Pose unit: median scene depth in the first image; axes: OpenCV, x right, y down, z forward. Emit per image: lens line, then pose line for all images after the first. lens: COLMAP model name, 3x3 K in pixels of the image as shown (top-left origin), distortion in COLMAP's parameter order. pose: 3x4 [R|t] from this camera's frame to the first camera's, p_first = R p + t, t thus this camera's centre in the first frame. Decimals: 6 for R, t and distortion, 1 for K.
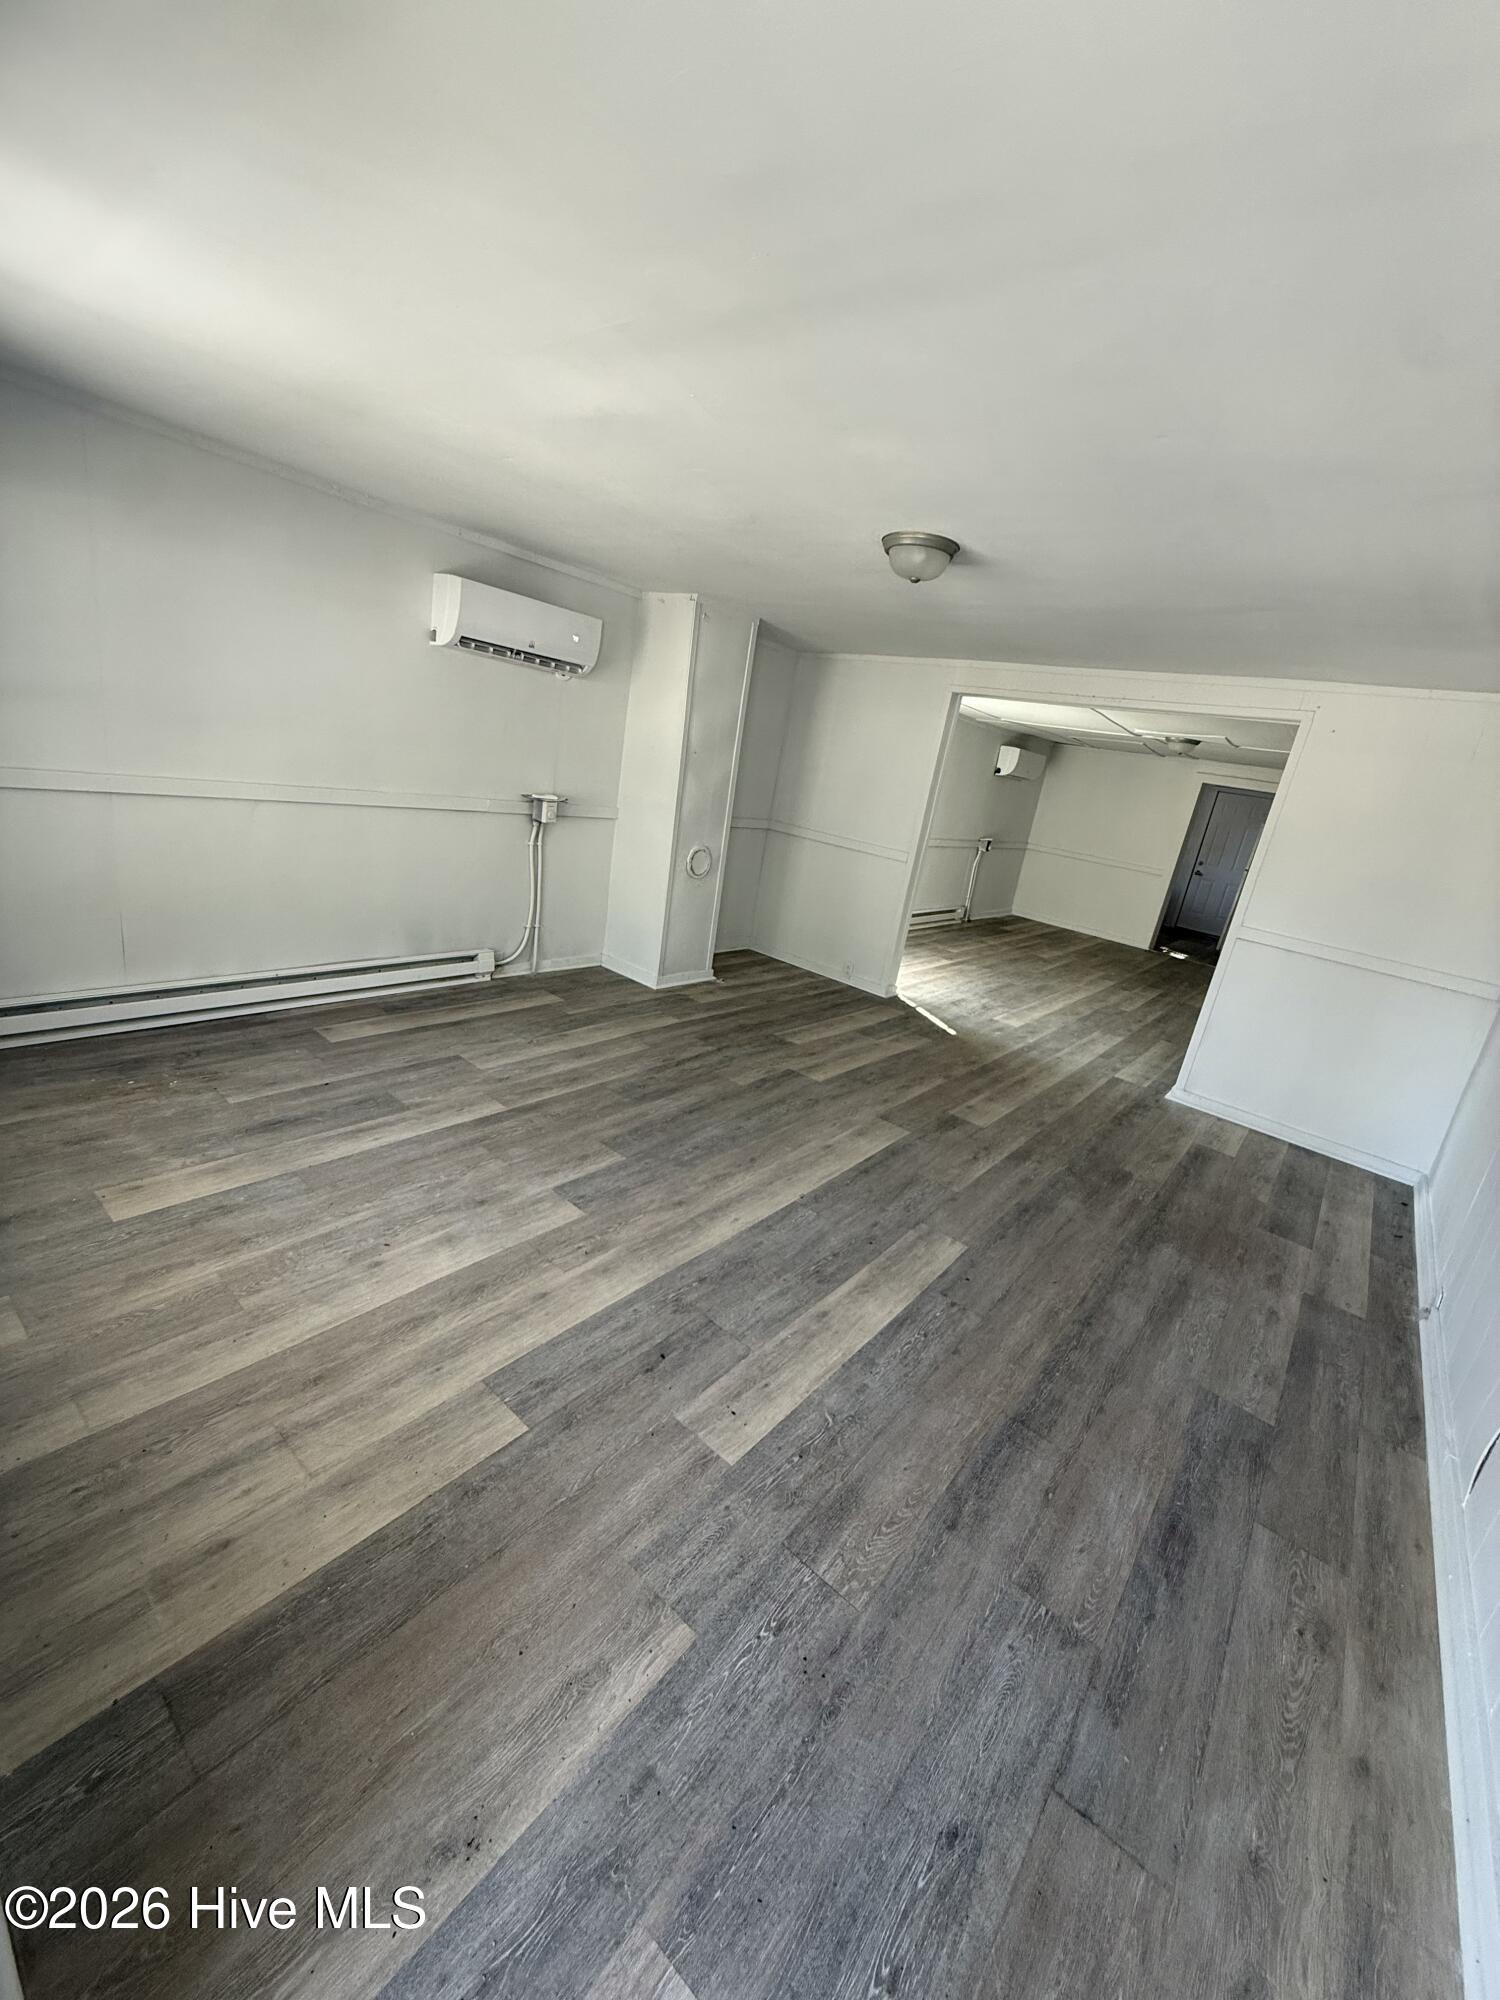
lens RADIAL K [[797.3, 0, 750.1], [0, 797.3, 1004.1], [0, 0, 1]] dist [-0.000995, -0.000276]
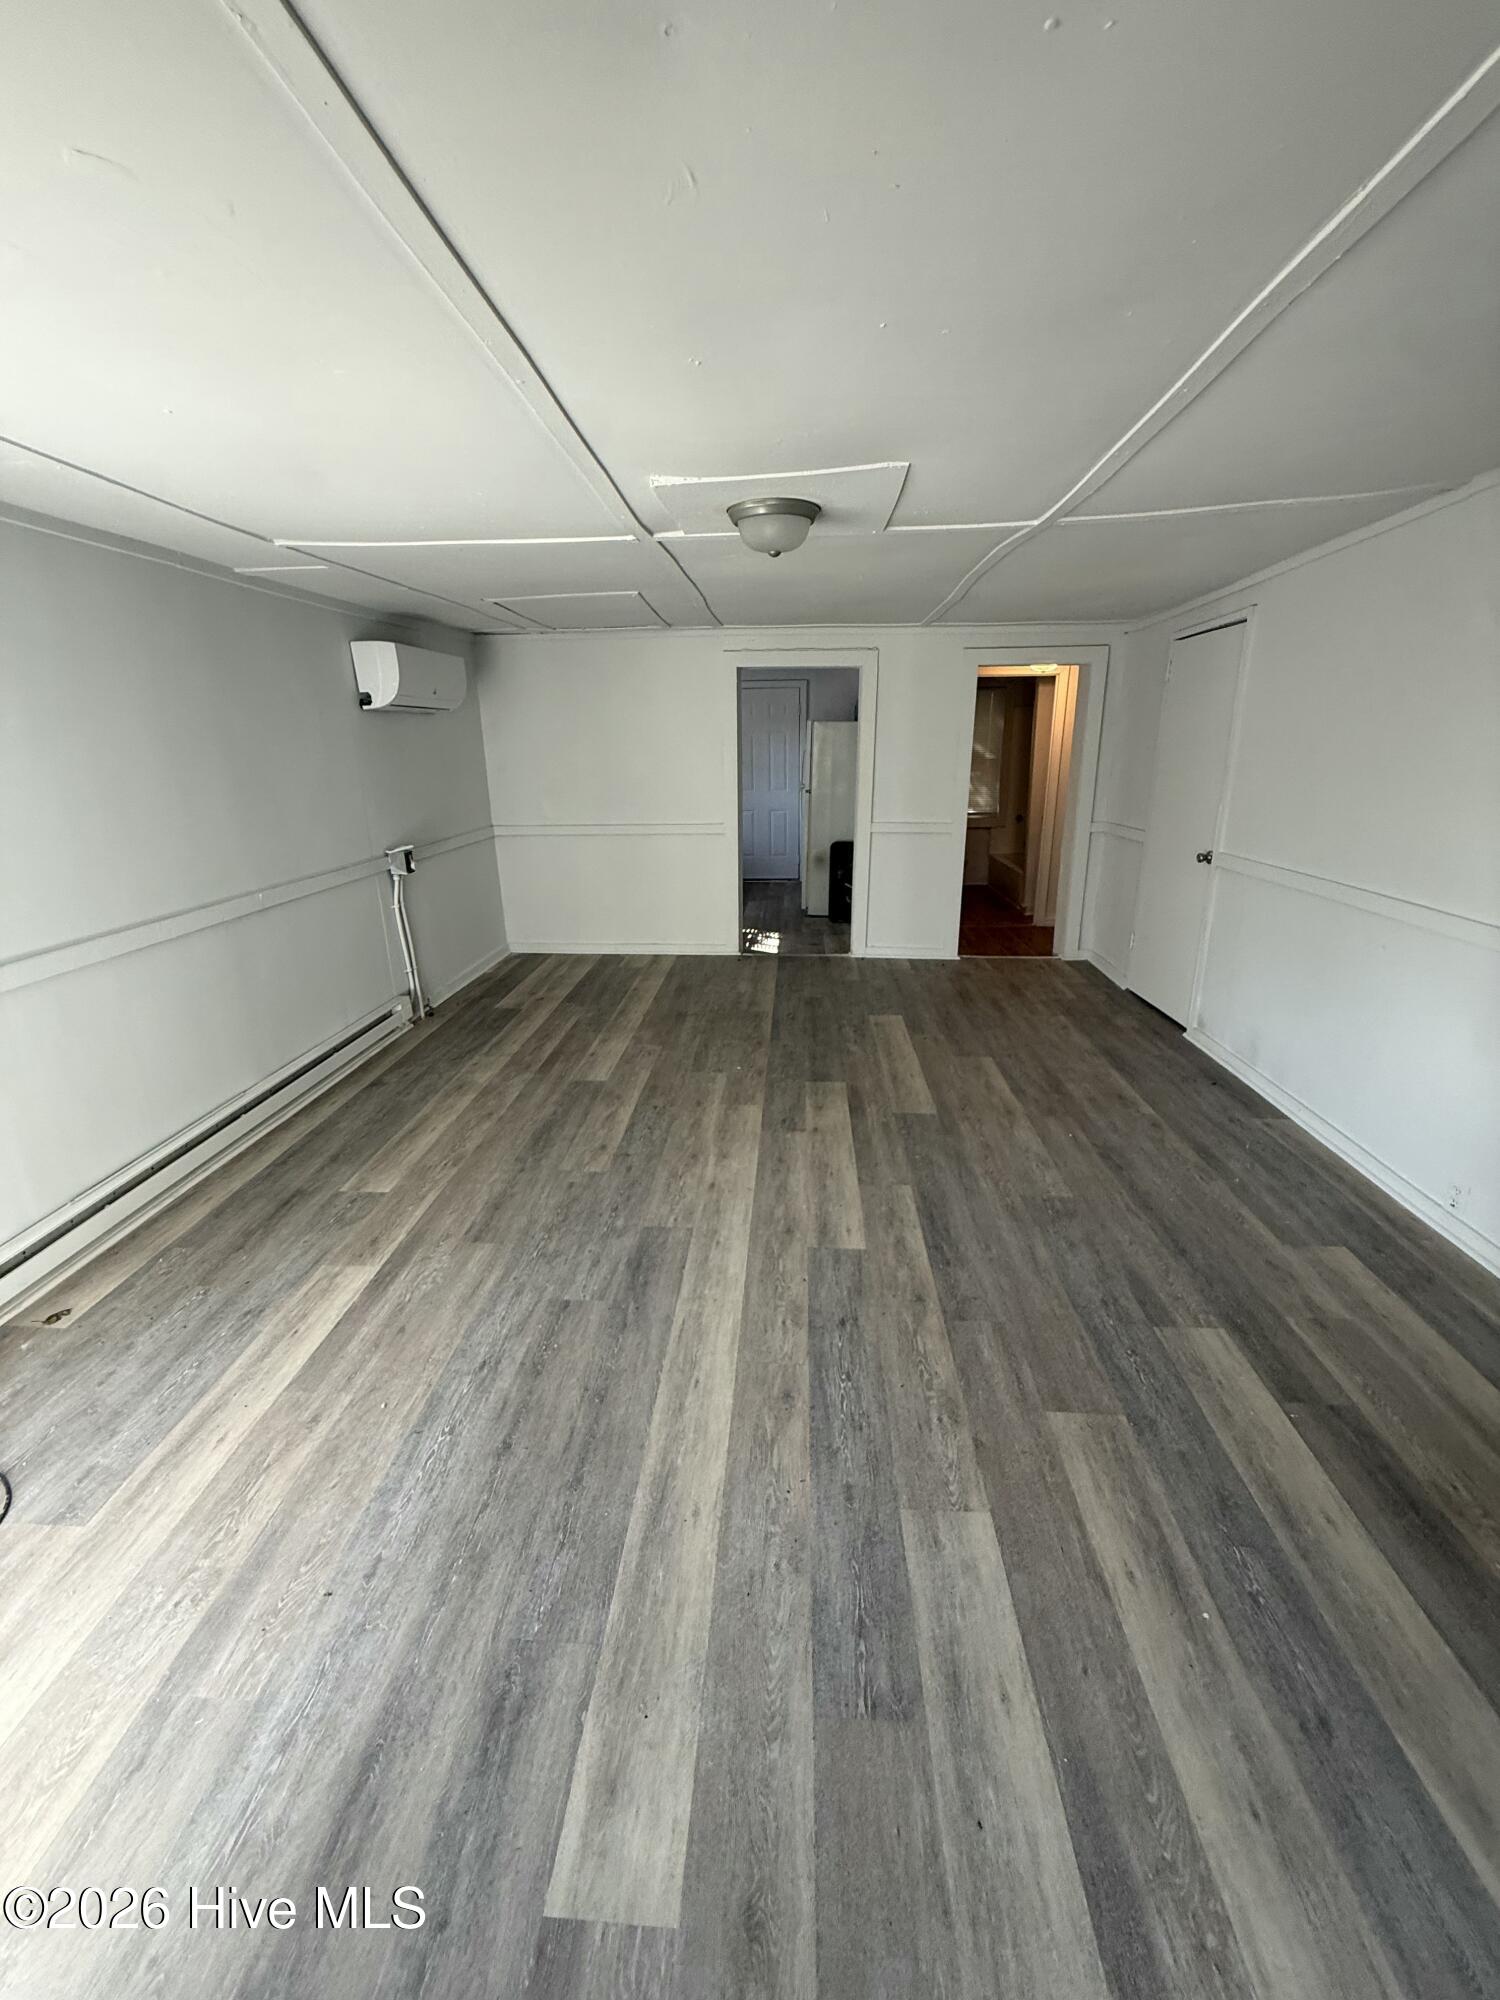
lens RADIAL K [[797.3, 0, 752.7], [0, 797.3, 1000.6], [0, 0, 1]] dist [-0.000995, -0.000276]
pose [[0.799619, -0.336473, 0.497388, 0.270073], [0.305986, 0.940984, 0.144644, -0.172057], [-0.516703, 0.036534, 0.855385, 0.669130]]
